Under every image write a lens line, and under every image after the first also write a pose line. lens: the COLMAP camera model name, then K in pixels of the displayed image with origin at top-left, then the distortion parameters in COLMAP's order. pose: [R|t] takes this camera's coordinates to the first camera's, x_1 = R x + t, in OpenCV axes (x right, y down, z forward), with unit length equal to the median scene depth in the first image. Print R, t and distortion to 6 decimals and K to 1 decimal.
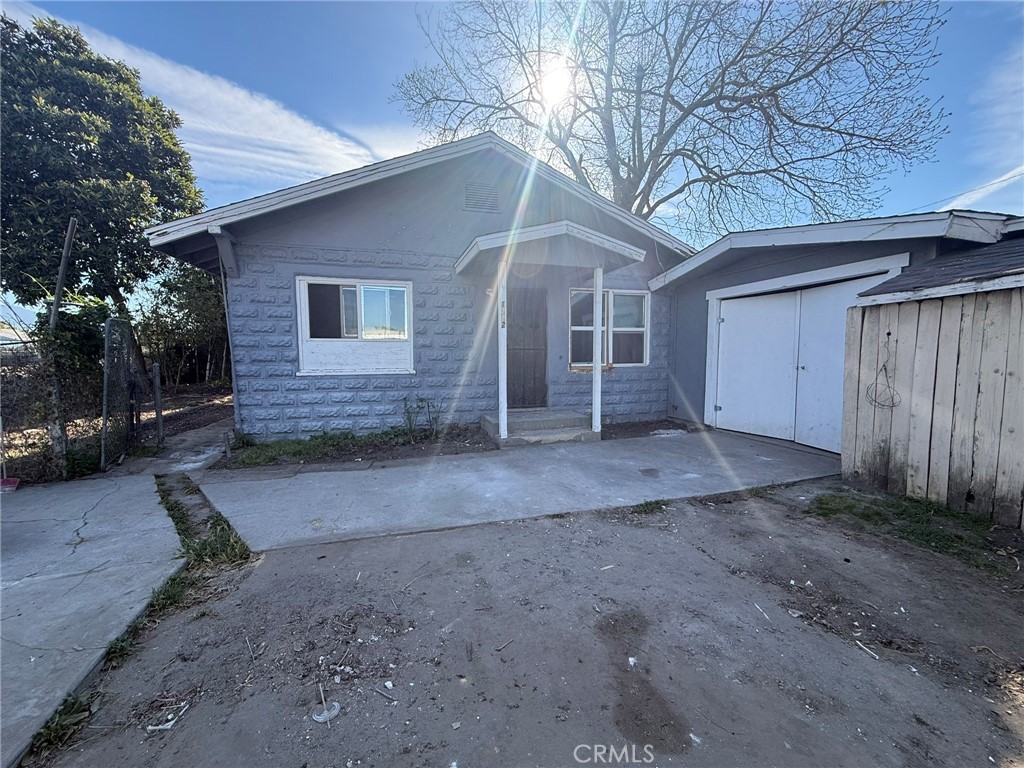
lens RADIAL K [[411.5, 0, 515.3], [0, 411.5, 383.5], [0, 0, 1]] dist [-0.000472, 0.000510]
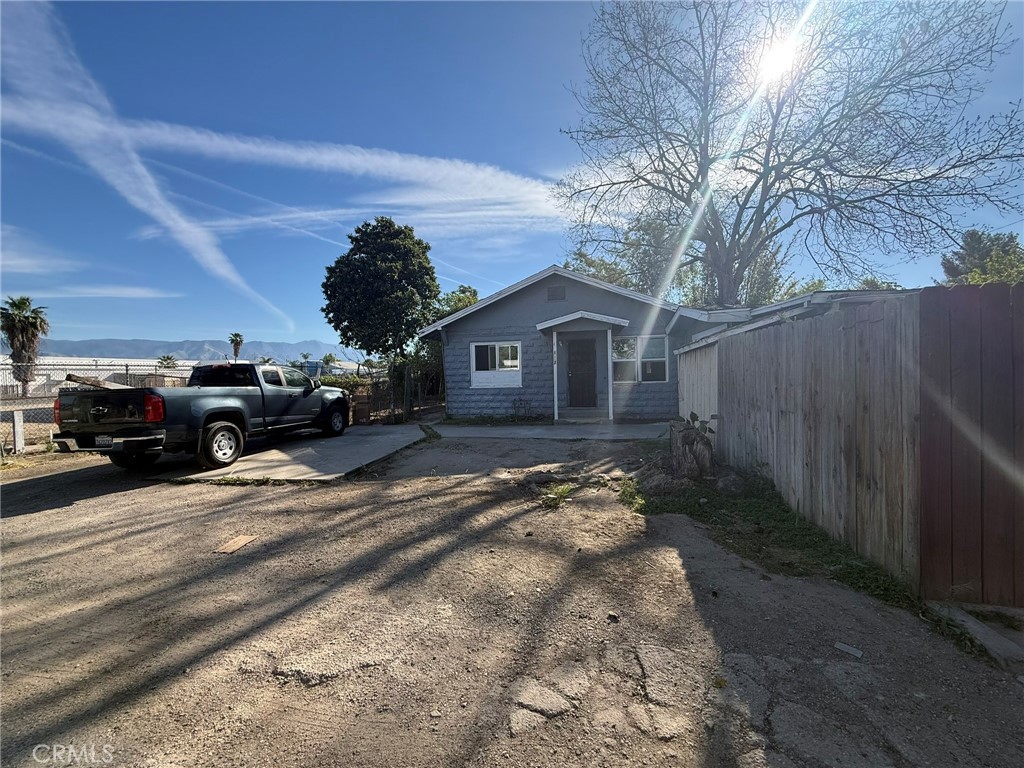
lens RADIAL K [[411.5, 0, 506.4], [0, 411.5, 390.0], [0, 0, 1]] dist [-0.000472, 0.000510]
pose [[0.881509, 0.001147, -0.472166, 0.652203], [-0.016552, 0.999457, -0.028474, 0.047489], [0.471877, 0.032916, 0.881050, -0.805344]]
